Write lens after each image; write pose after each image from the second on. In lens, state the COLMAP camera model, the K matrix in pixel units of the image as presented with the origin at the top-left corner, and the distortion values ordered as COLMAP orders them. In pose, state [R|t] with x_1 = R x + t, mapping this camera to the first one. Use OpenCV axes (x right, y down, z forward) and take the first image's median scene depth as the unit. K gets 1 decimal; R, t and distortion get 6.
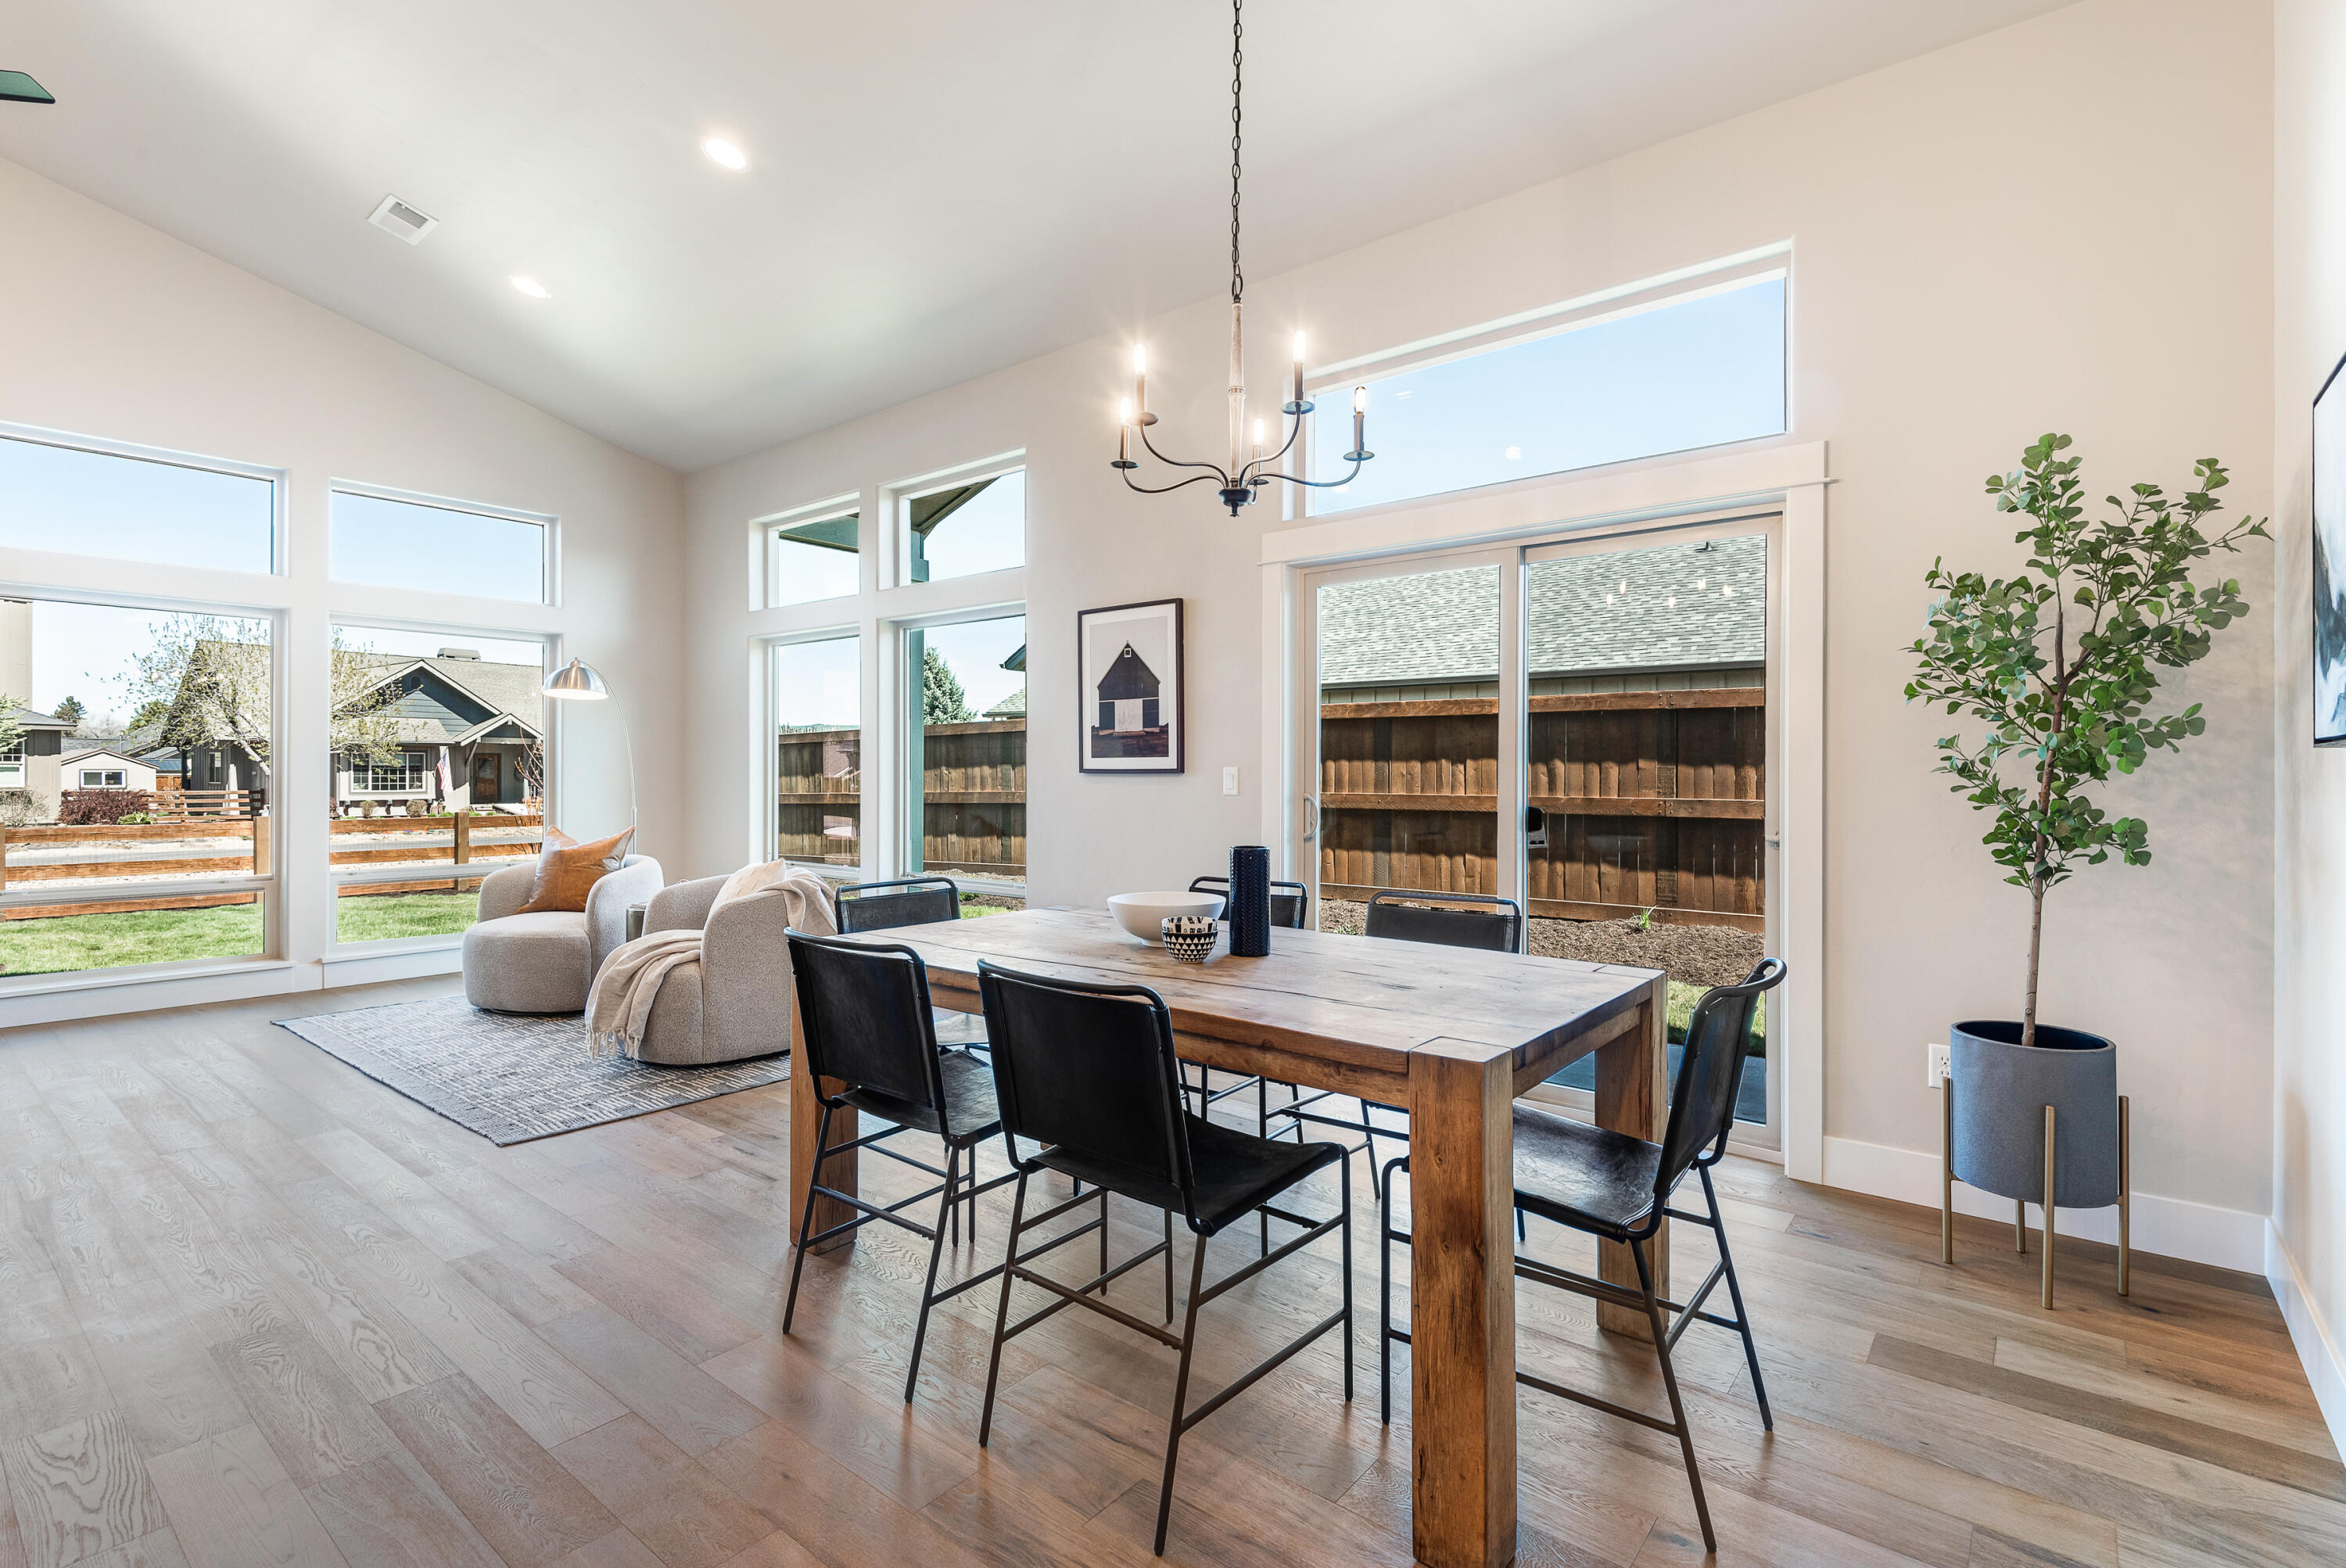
lens RADIAL K [[1086.2, 0, 1196.2], [0, 1086.2, 768.0], [0, 0, 1]] dist [0.021460, -0.011821]
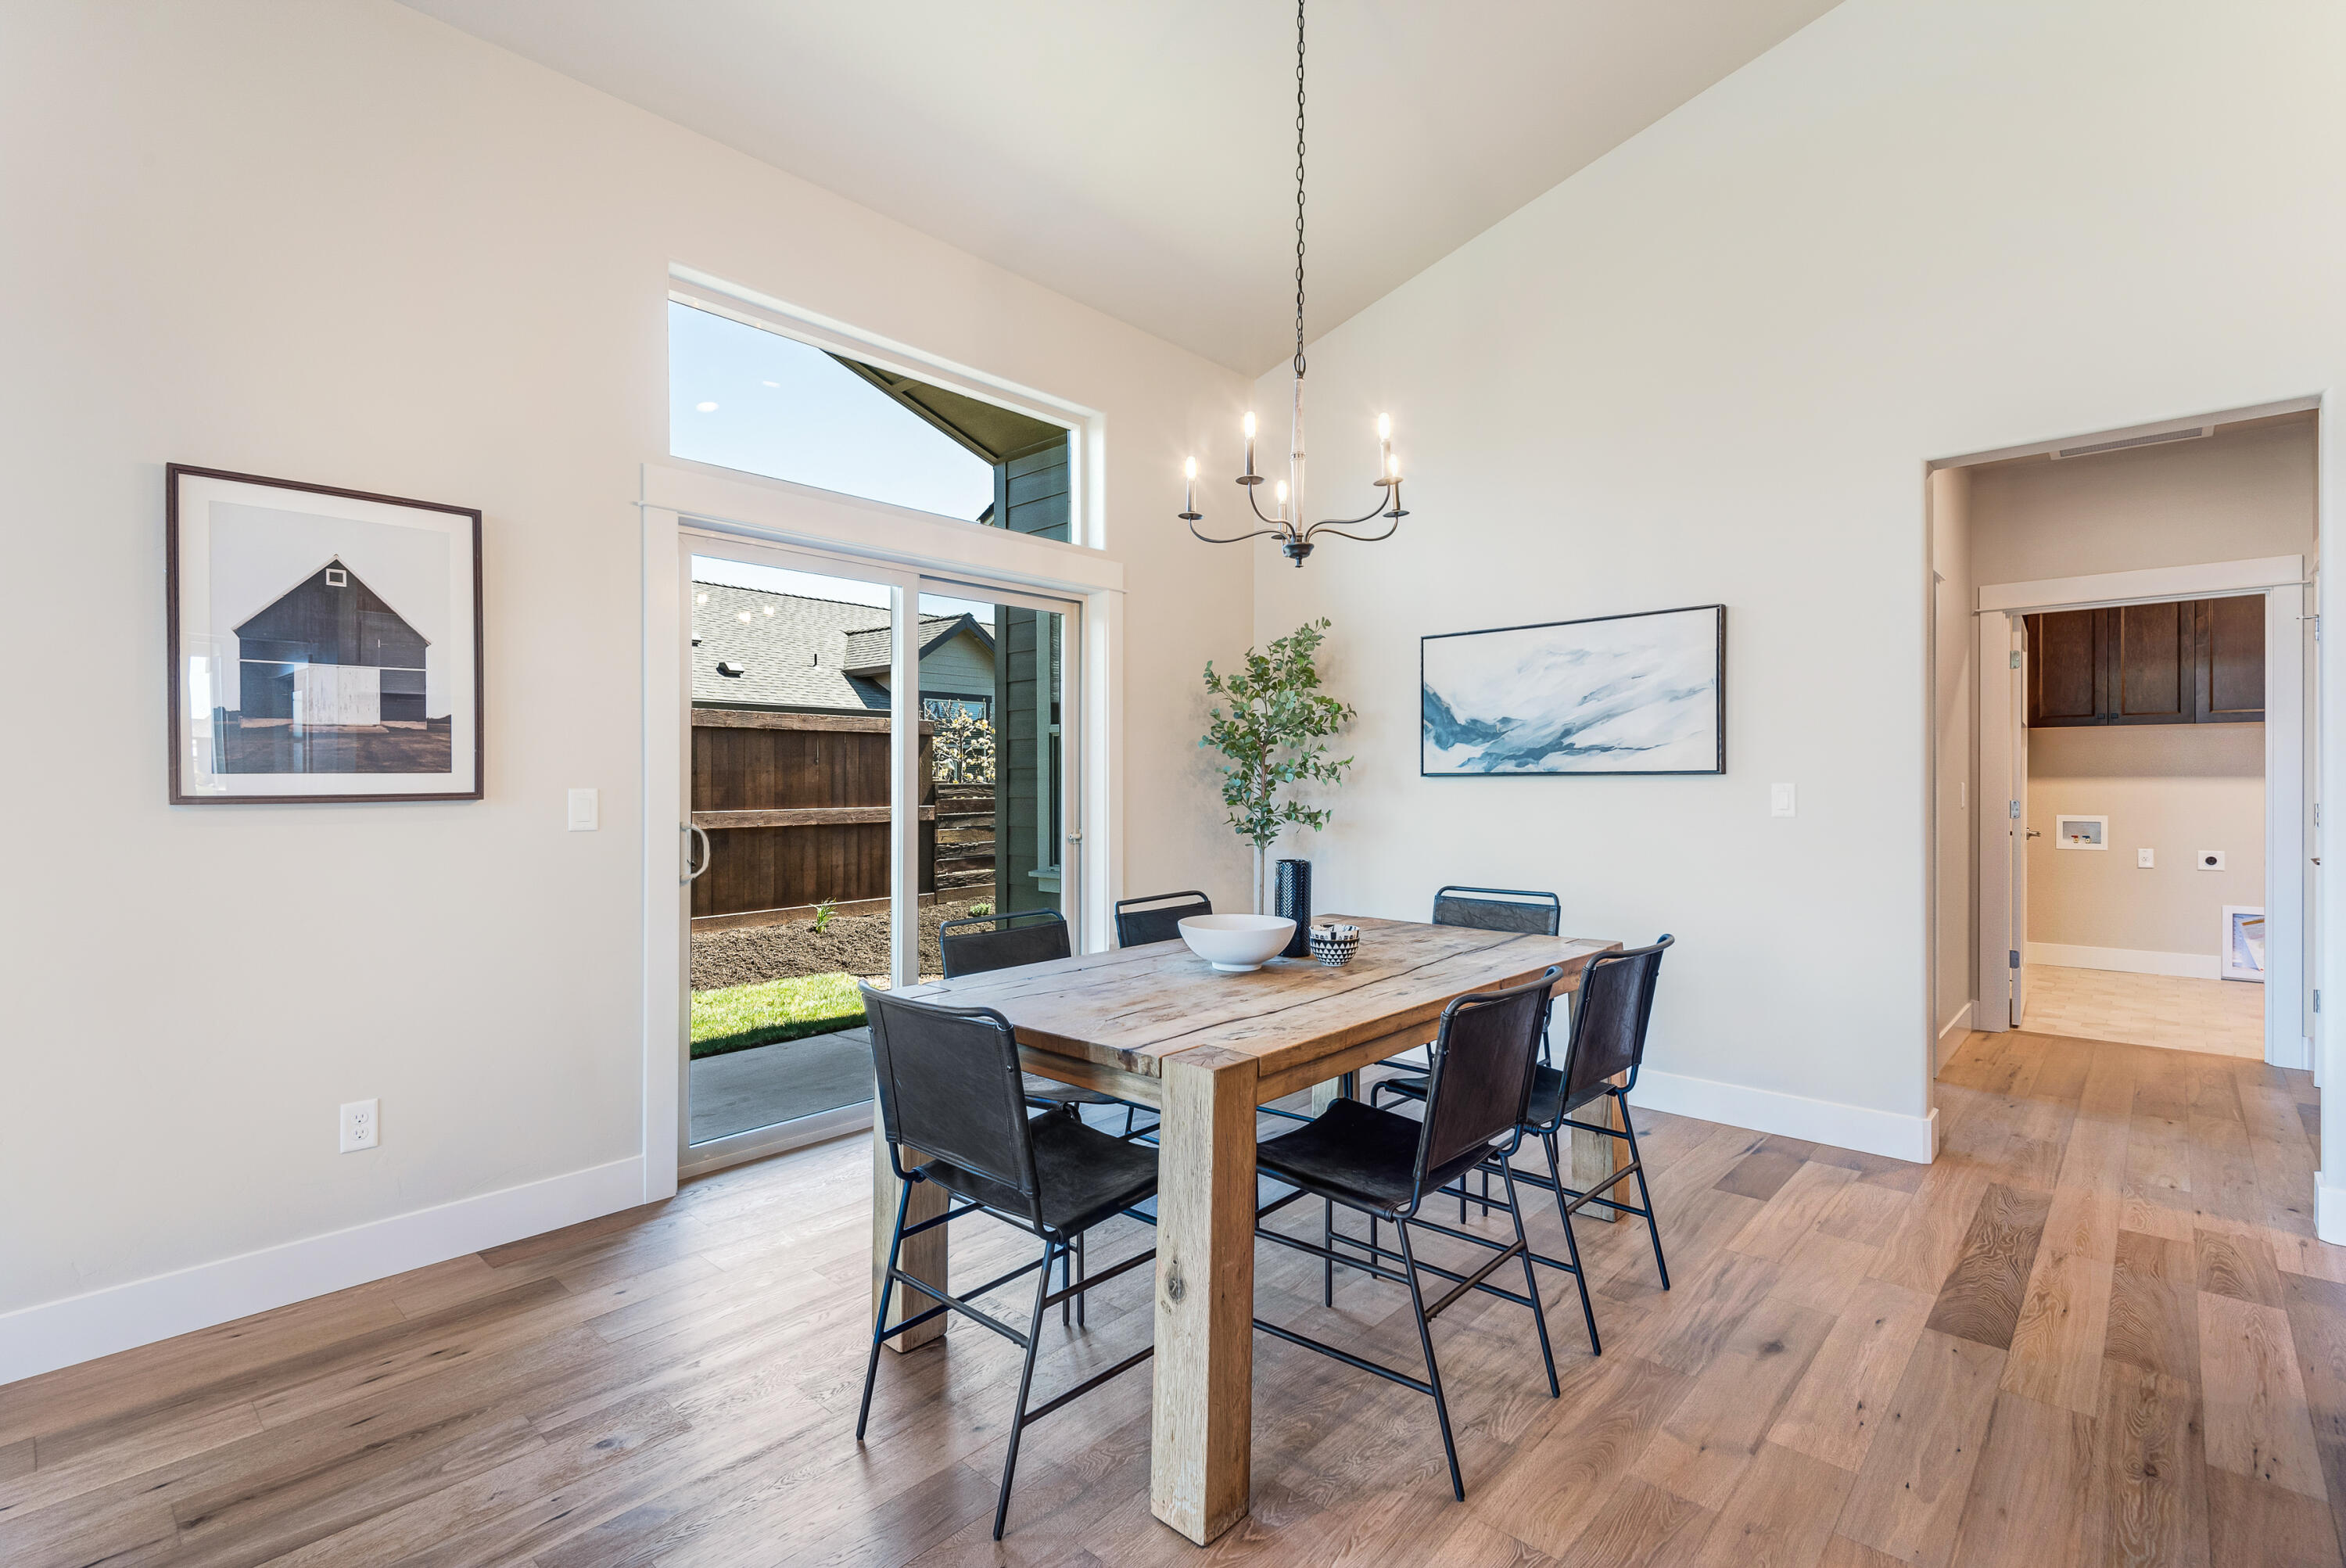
lens RADIAL K [[1086.2, 0, 1156.9], [0, 1086.2, 782.6], [0, 0, 1]] dist [0.021460, -0.011821]
pose [[0.083876, -0.008371, 0.996441, -0.495587], [0.000254, 0.999965, 0.008379, -0.008279], [-0.996476, -0.000450, 0.083875, 0.478317]]
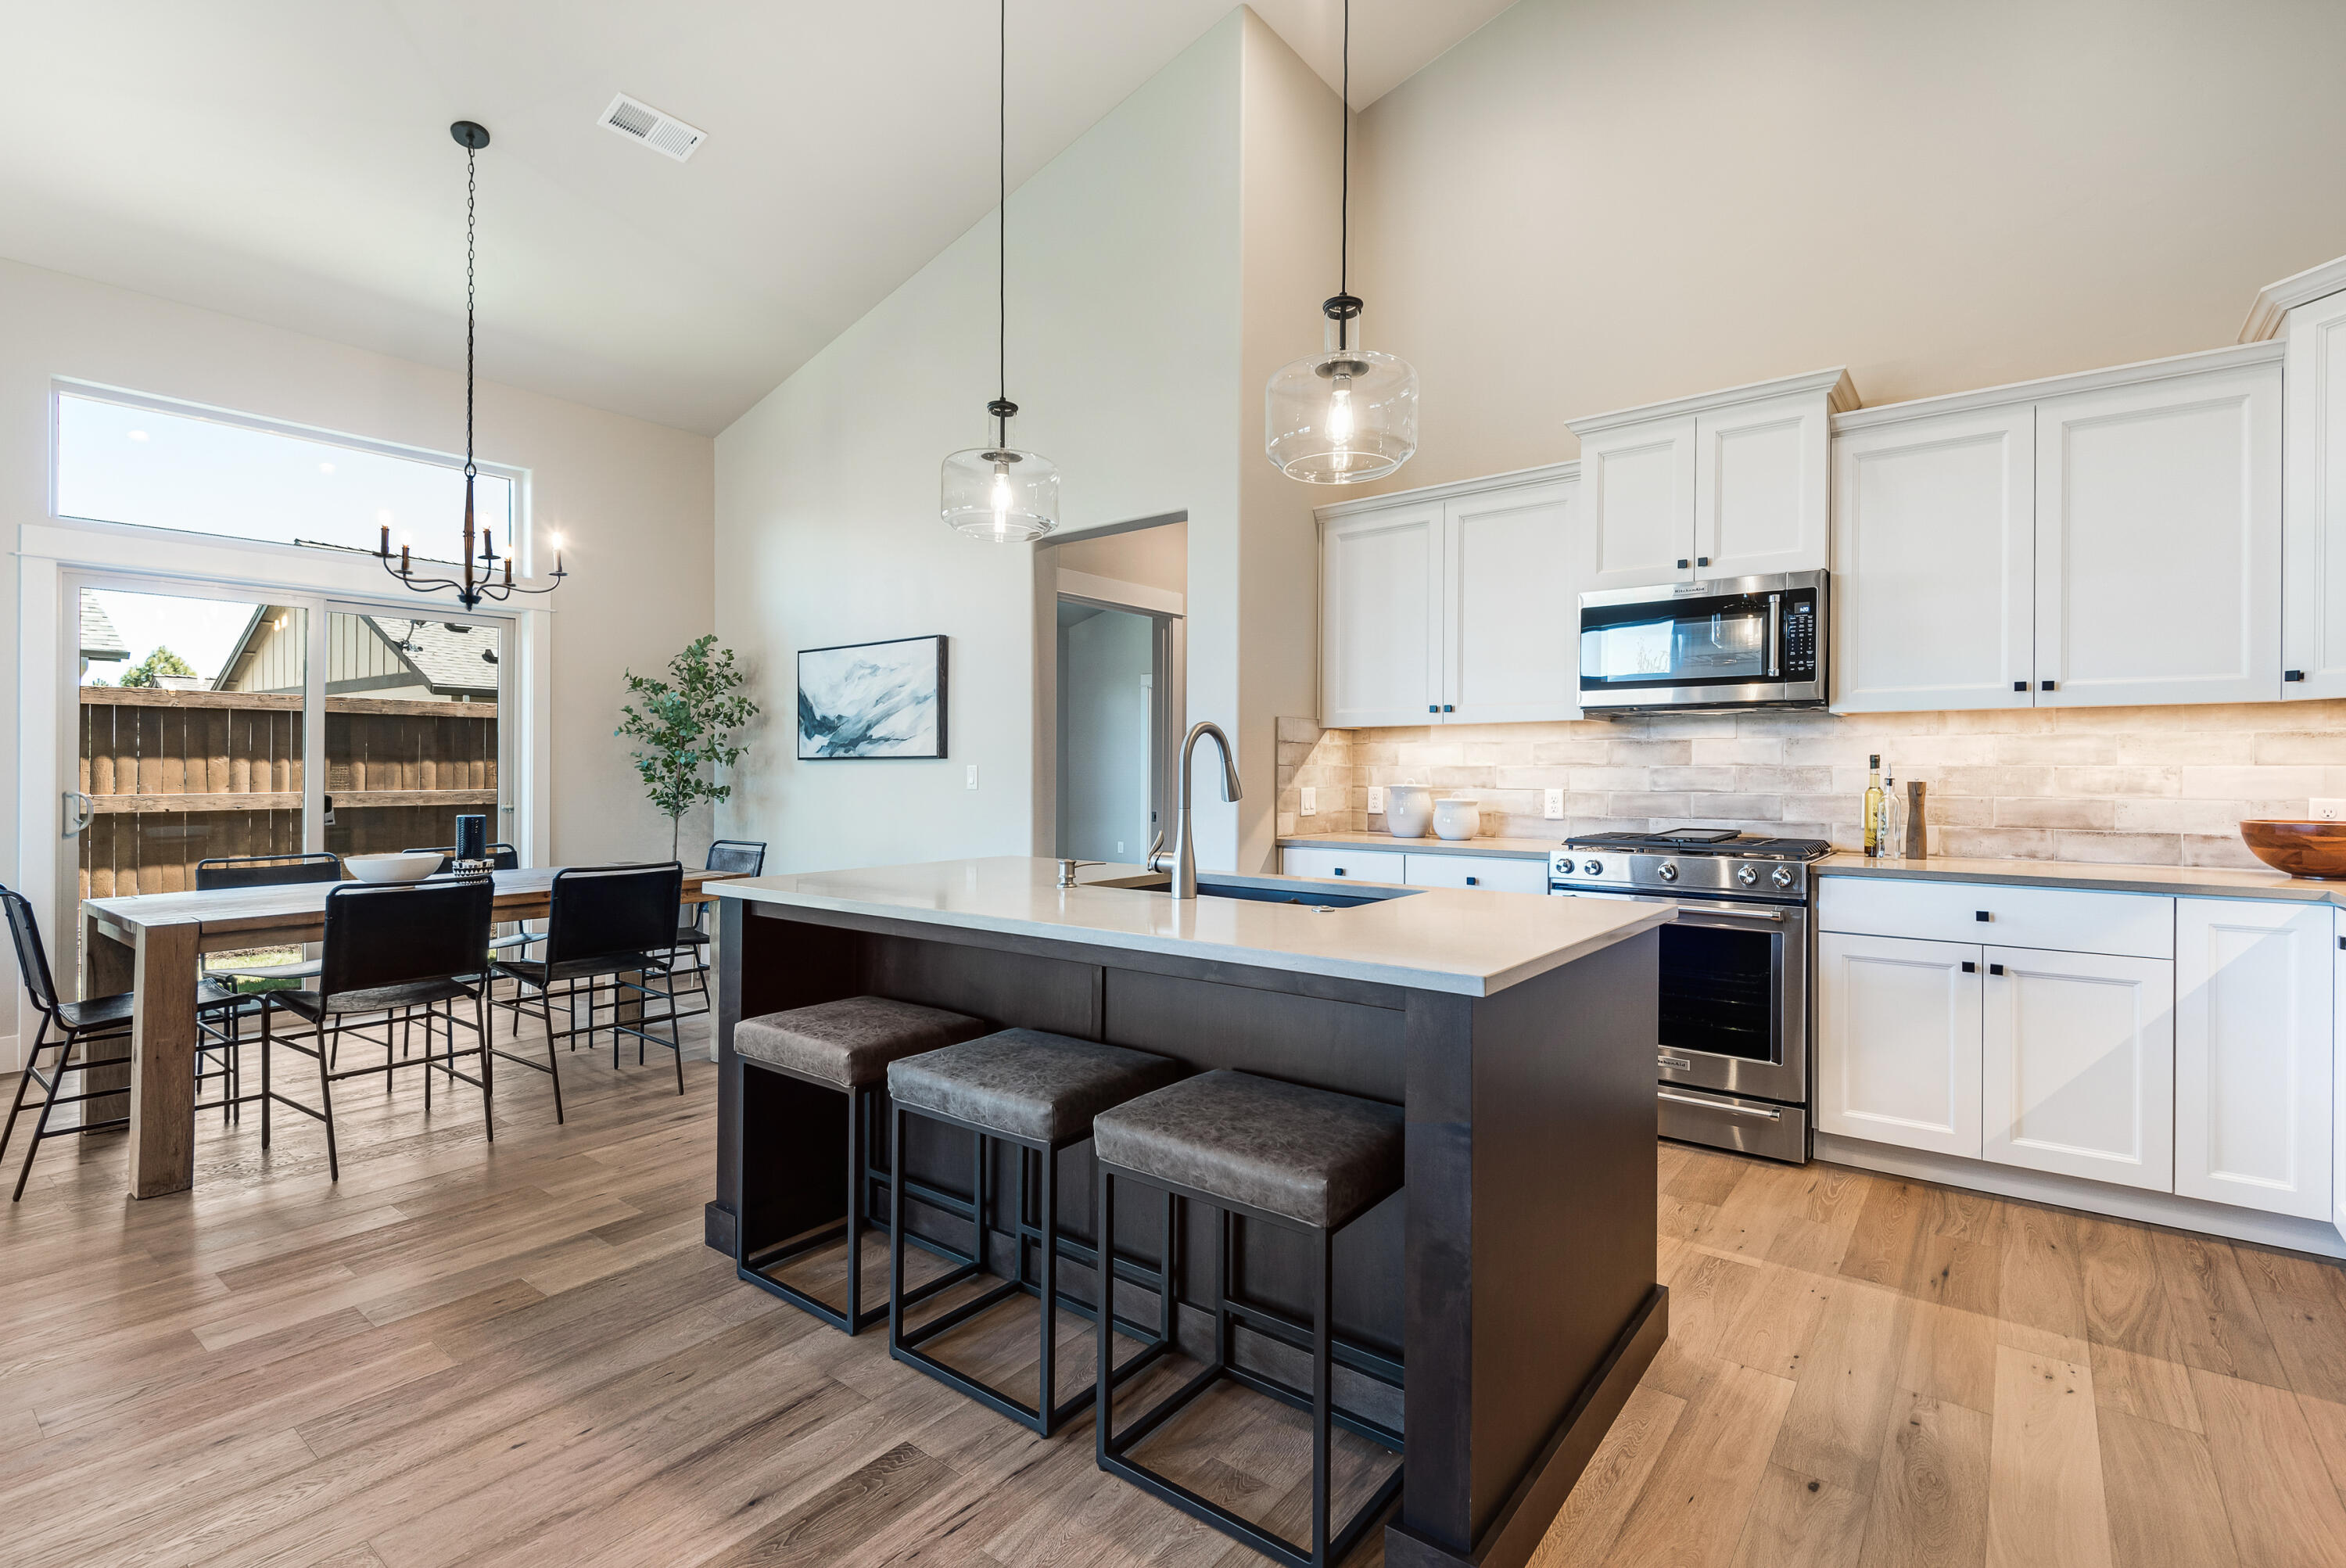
lens RADIAL K [[1086.2, 0, 1143.3], [0, 1086.2, 750.0], [0, 0, 1]] dist [0.021460, -0.011821]
pose [[0.004699, 0.011156, 0.999927, -0.725317], [-0.004026, 0.999930, -0.011137, -0.005209], [-0.999981, -0.003973, 0.004744, -0.006306]]
